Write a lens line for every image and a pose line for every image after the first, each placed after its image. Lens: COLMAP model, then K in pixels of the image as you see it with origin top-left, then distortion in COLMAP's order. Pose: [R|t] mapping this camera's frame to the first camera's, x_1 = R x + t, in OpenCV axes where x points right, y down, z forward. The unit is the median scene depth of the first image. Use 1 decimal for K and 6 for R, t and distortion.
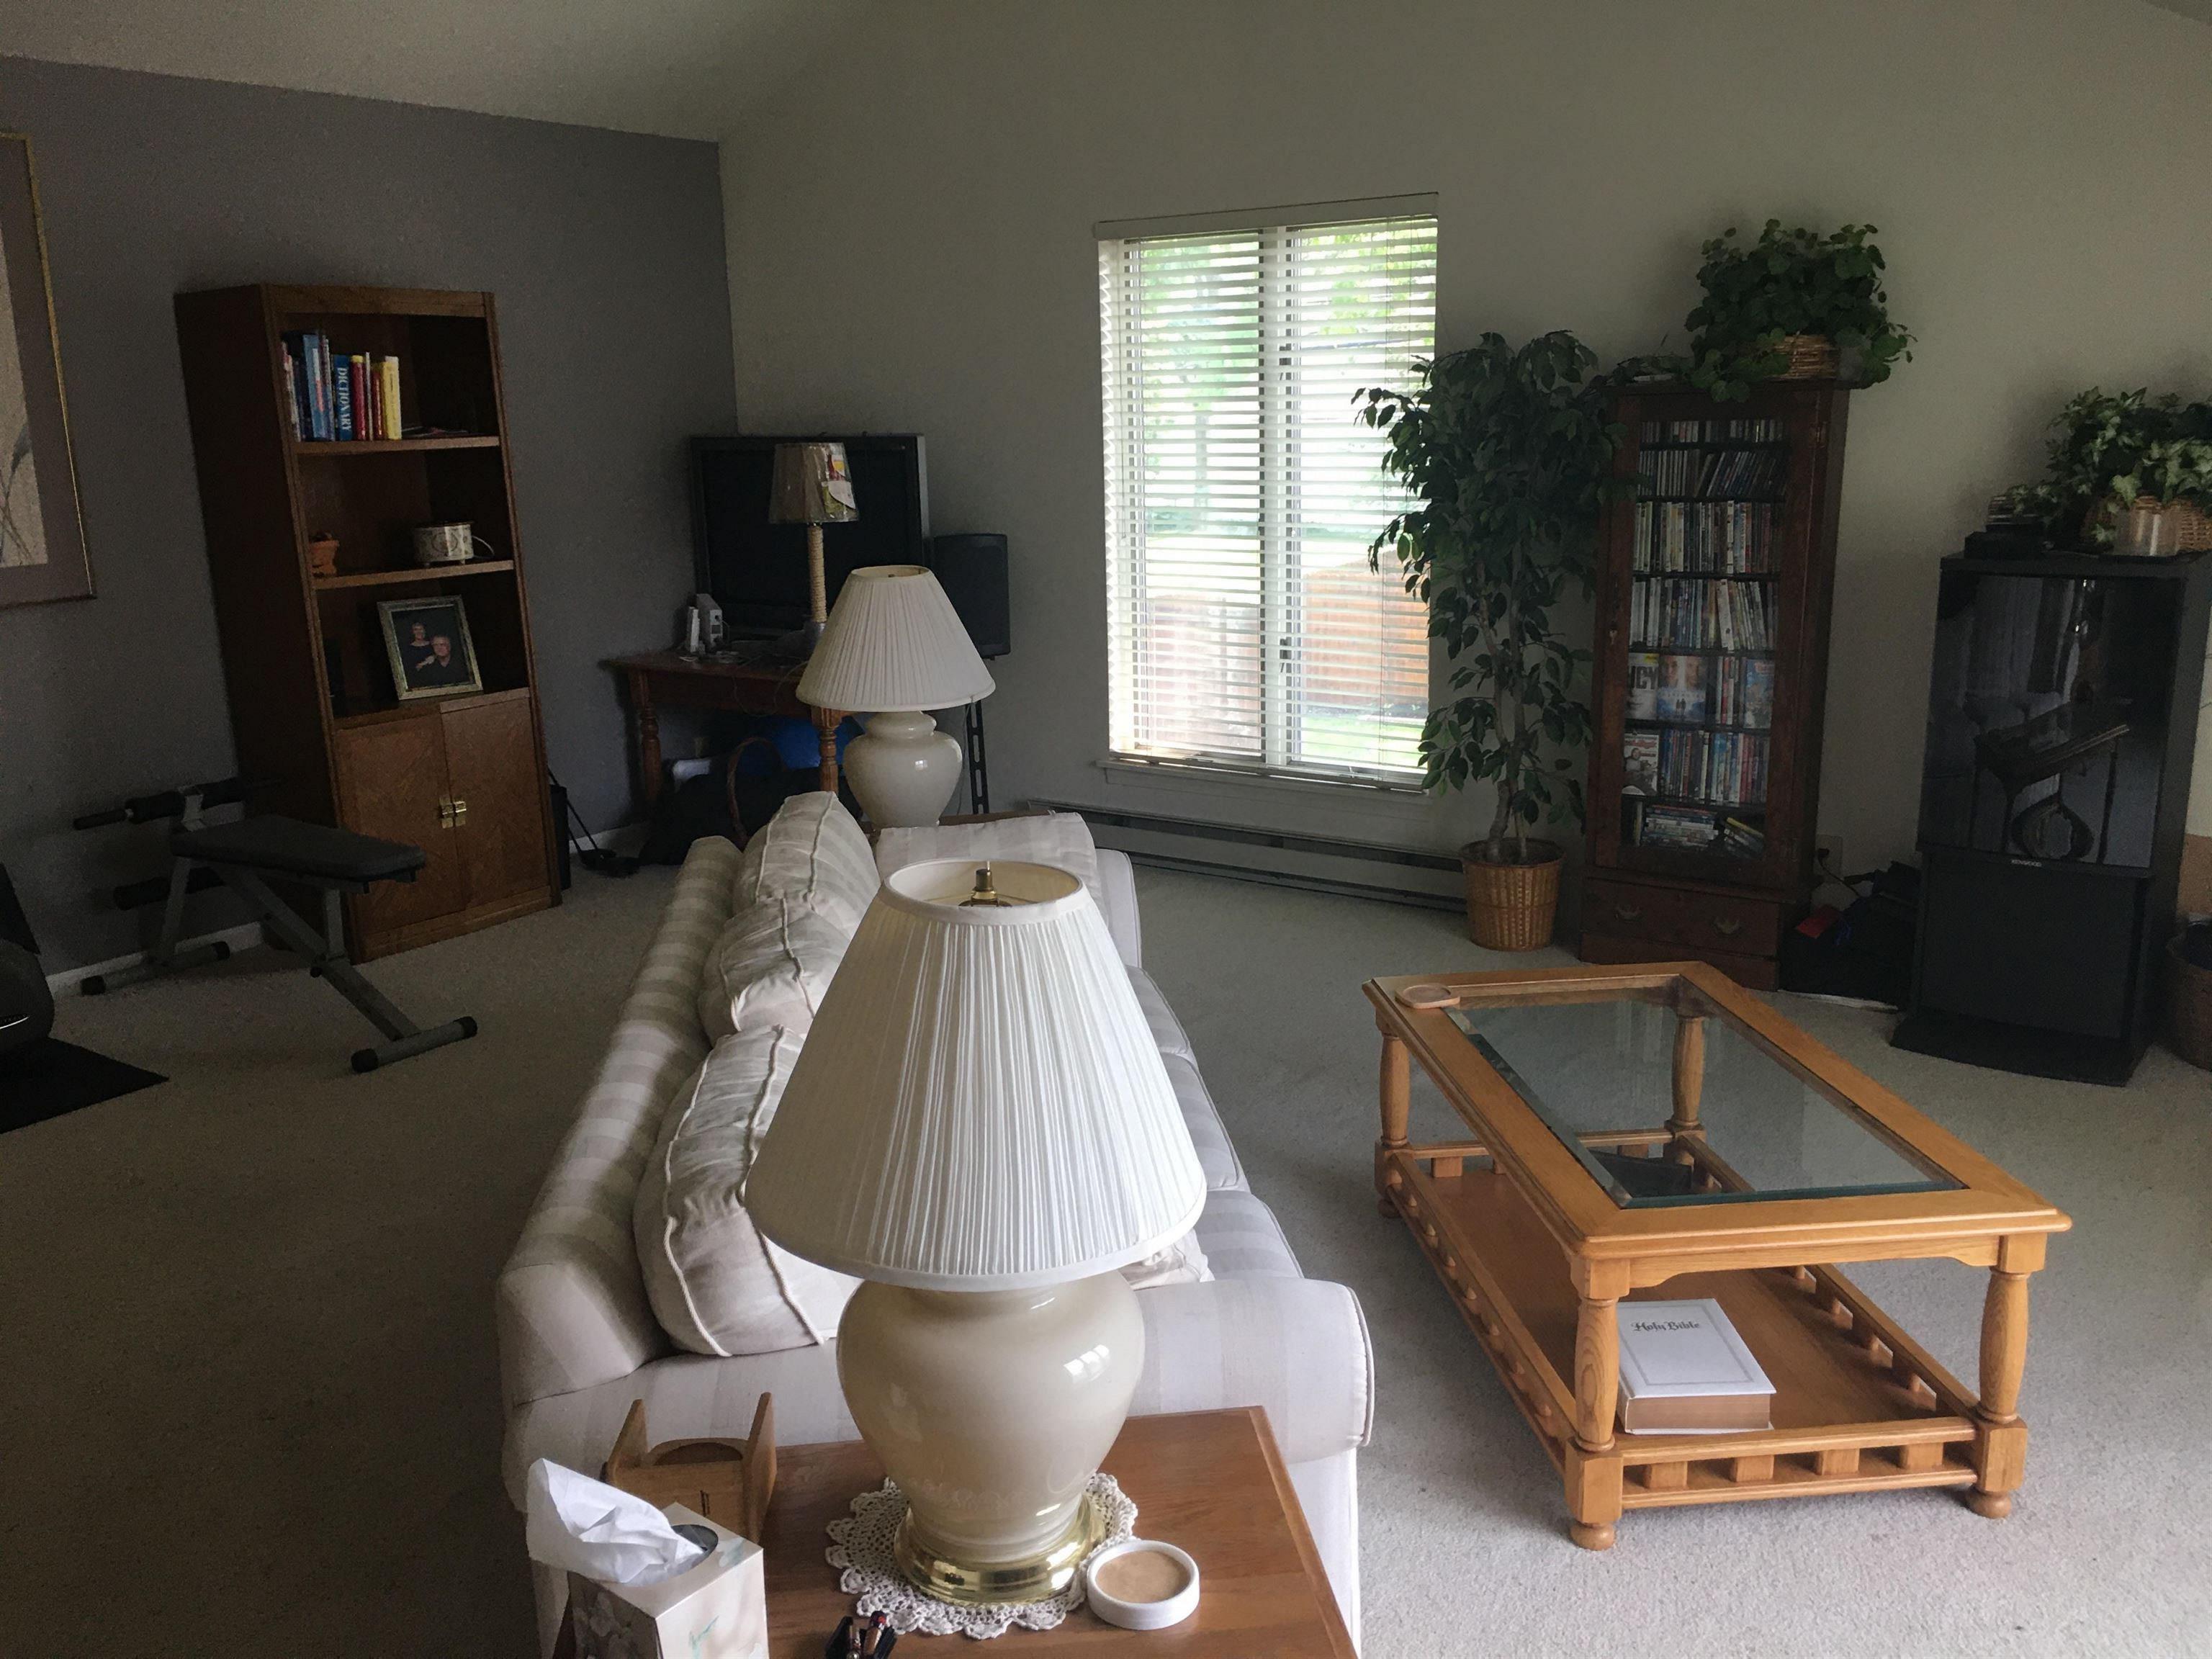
lens RADIAL K [[1911.7, 0, 1102.8], [0, 1911.7, 823.7], [0, 0, 1]] dist [0.099899, -0.144034]
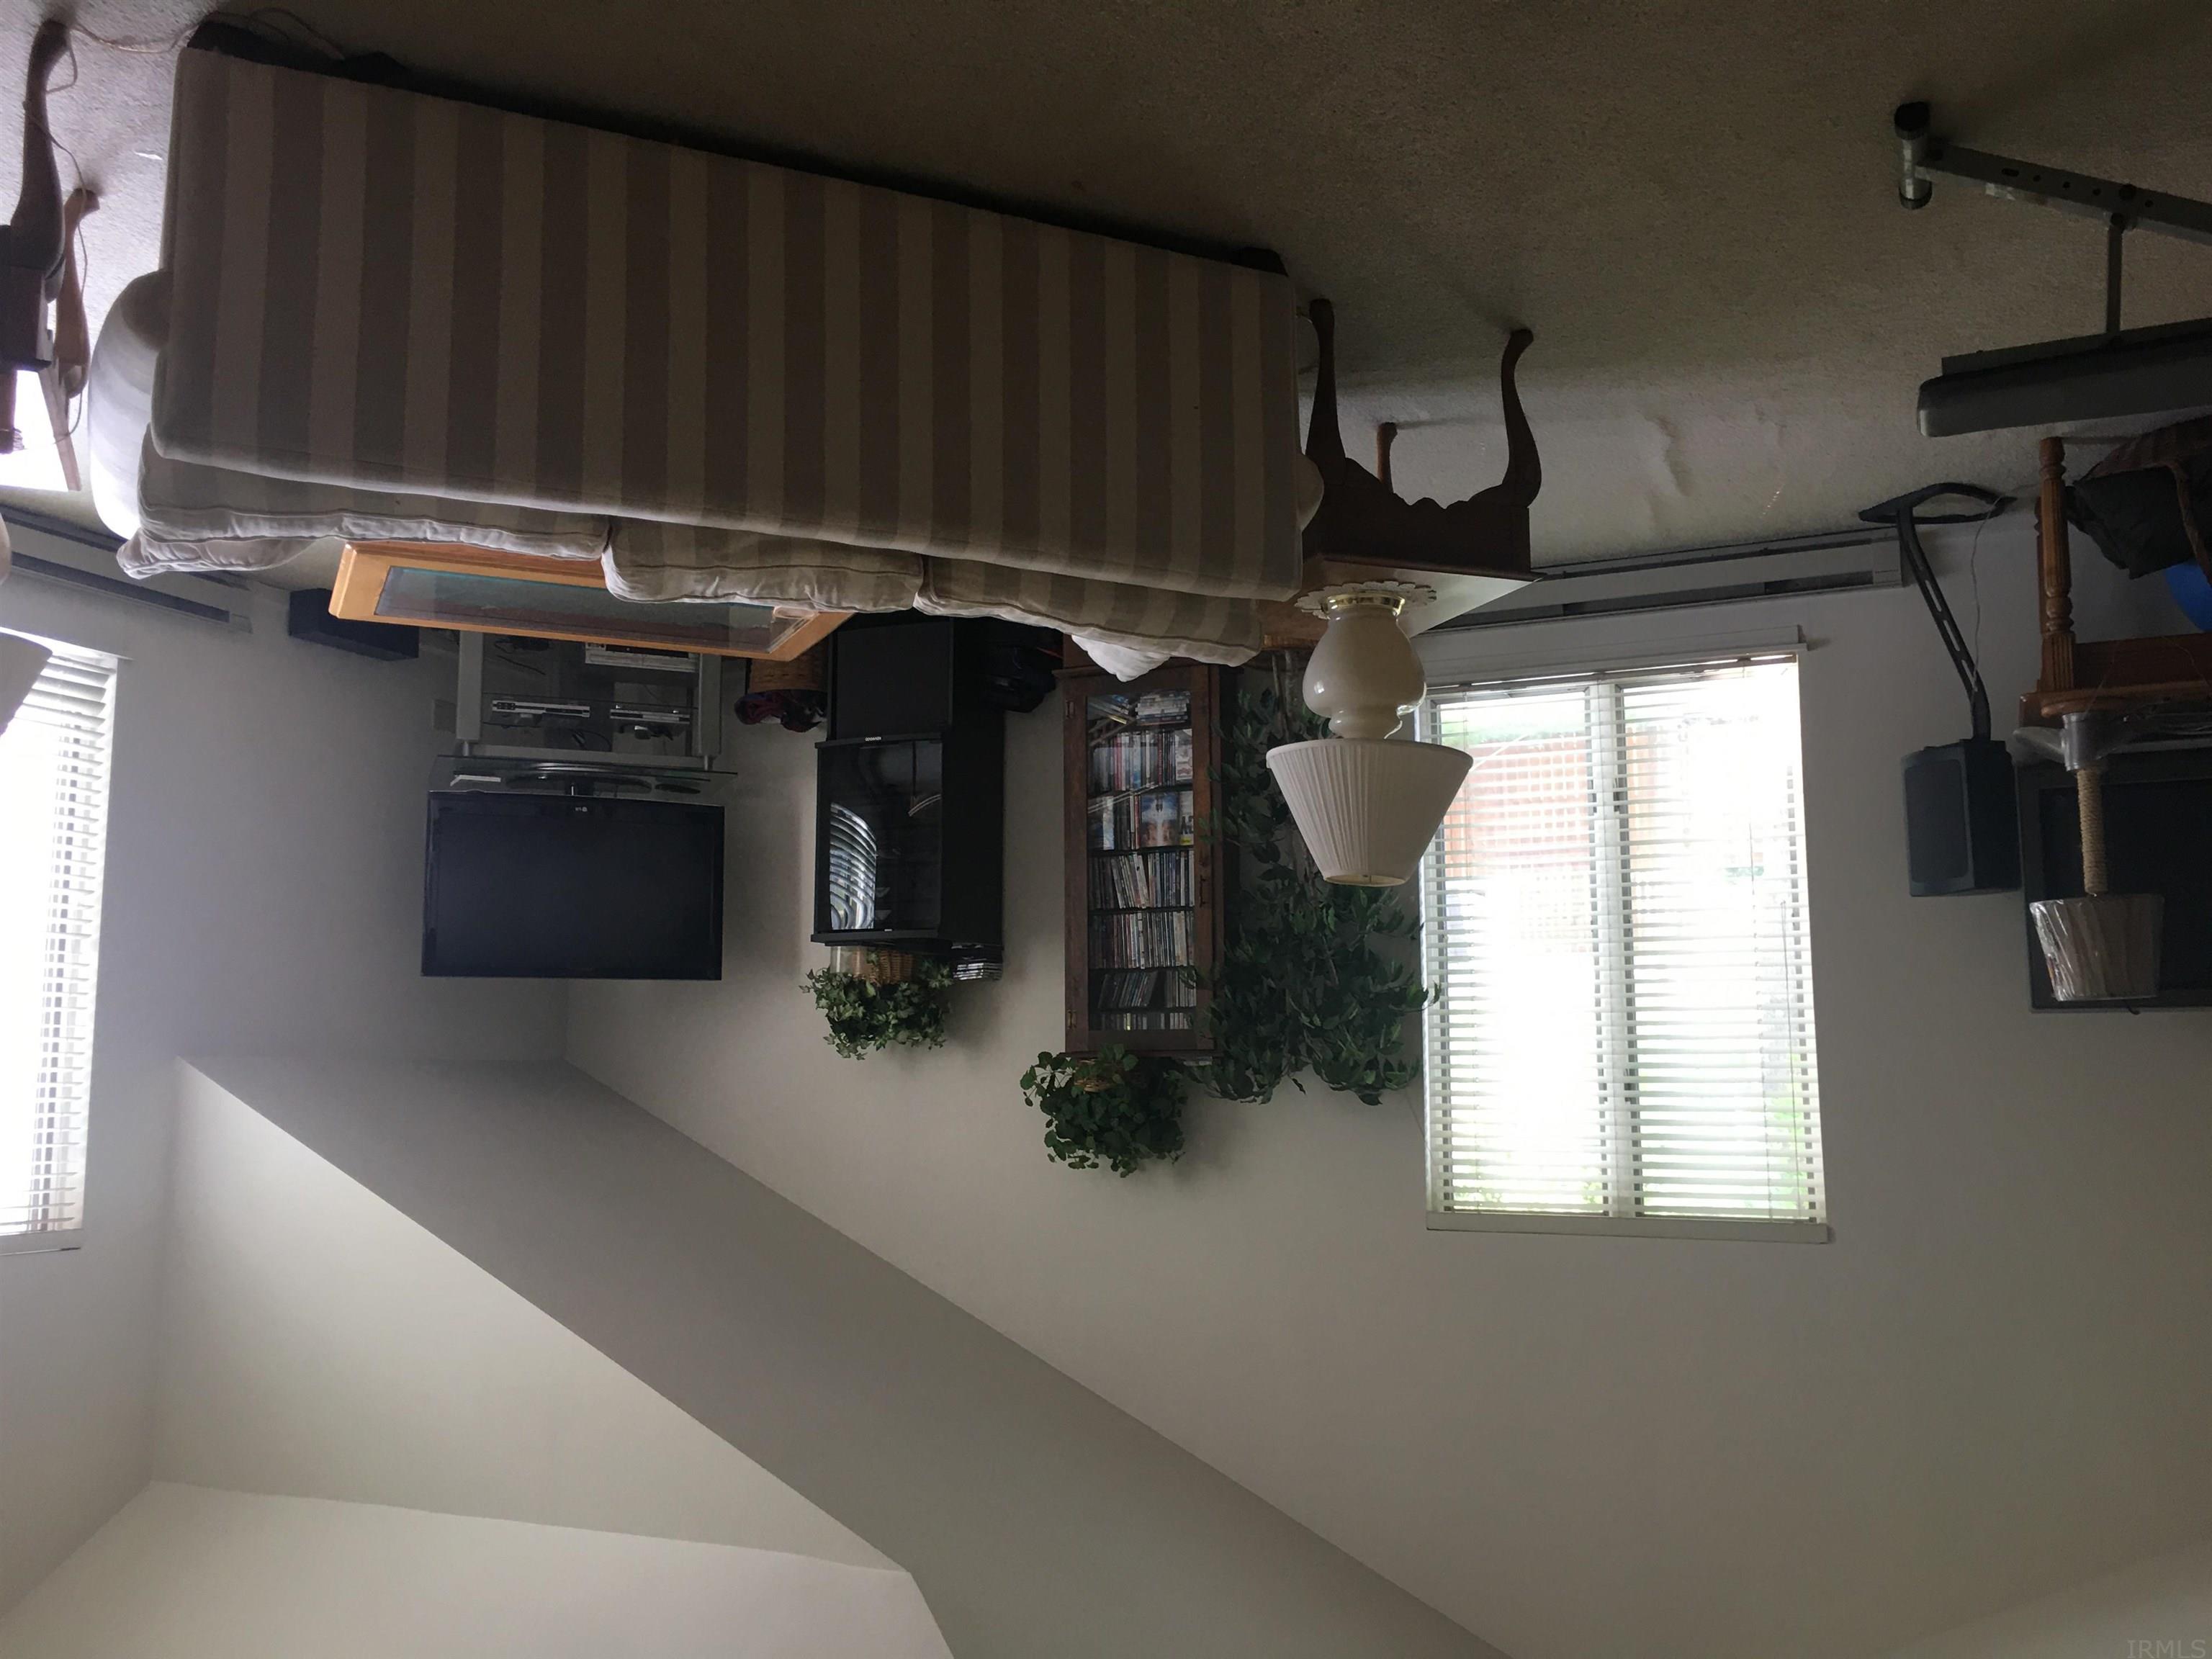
lens RADIAL K [[1911.7, 0, 1102.8], [0, 1911.7, 823.7], [0, 0, 1]] dist [0.099899, -0.144034]
pose [[-0.509823, 0.097235, 0.854766, -0.737389], [-0.184139, -0.982898, 0.001982, -0.067320], [0.840341, -0.156386, 0.519009, 0.318282]]
